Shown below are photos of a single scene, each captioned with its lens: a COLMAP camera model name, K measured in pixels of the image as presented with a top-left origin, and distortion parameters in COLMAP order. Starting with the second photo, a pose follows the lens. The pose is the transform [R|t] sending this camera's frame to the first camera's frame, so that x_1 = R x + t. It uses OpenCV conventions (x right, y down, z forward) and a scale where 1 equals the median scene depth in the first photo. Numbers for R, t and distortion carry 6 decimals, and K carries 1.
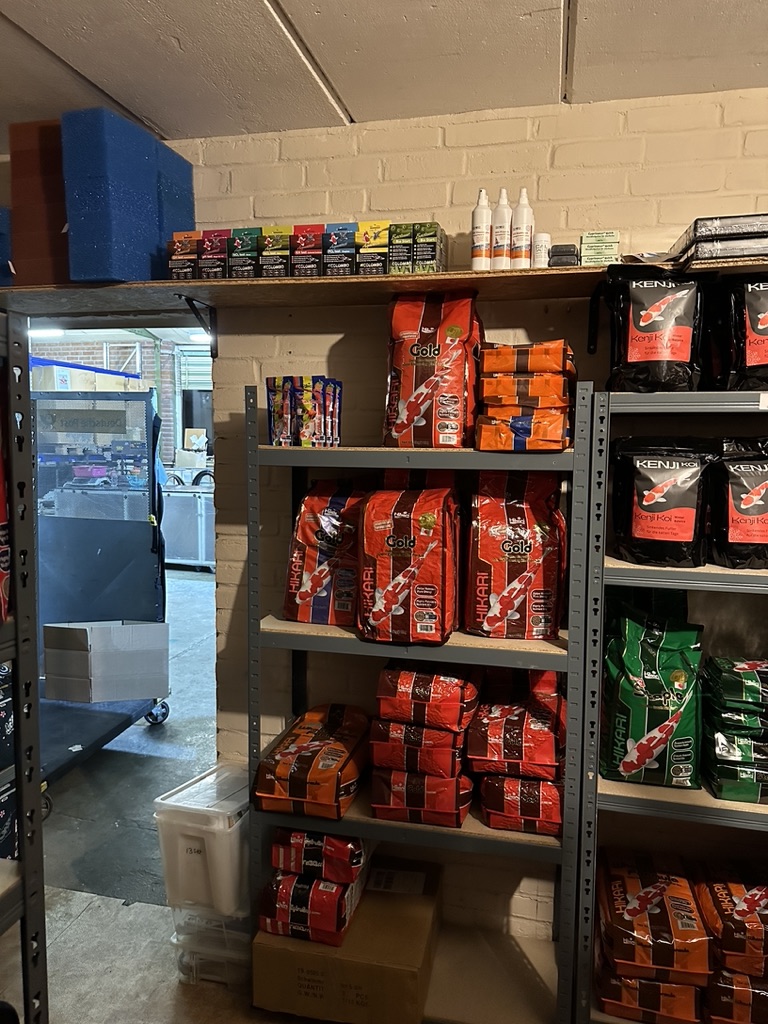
lens RADIAL K [[729.1, 0, 383.0], [0, 729.1, 509.9], [0, 0, 1]] dist [0.005120, 0.002316]
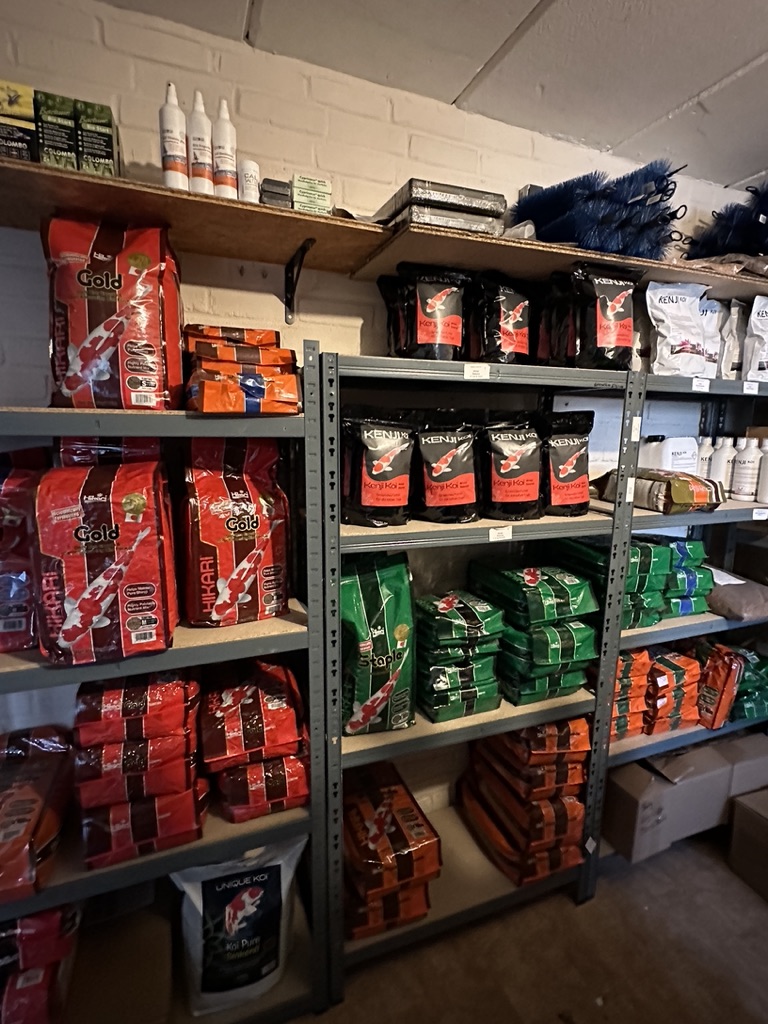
lens RADIAL K [[502.0, 0, 386.7], [0, 502.0, 511.2], [0, 0, 1]] dist [-0.000335, -0.002036]
pose [[0.824809, -0.088997, 0.558363, -0.016419], [0.048961, 0.995067, 0.086278, -0.009884], [-0.563287, -0.043825, 0.825098, 0.393991]]
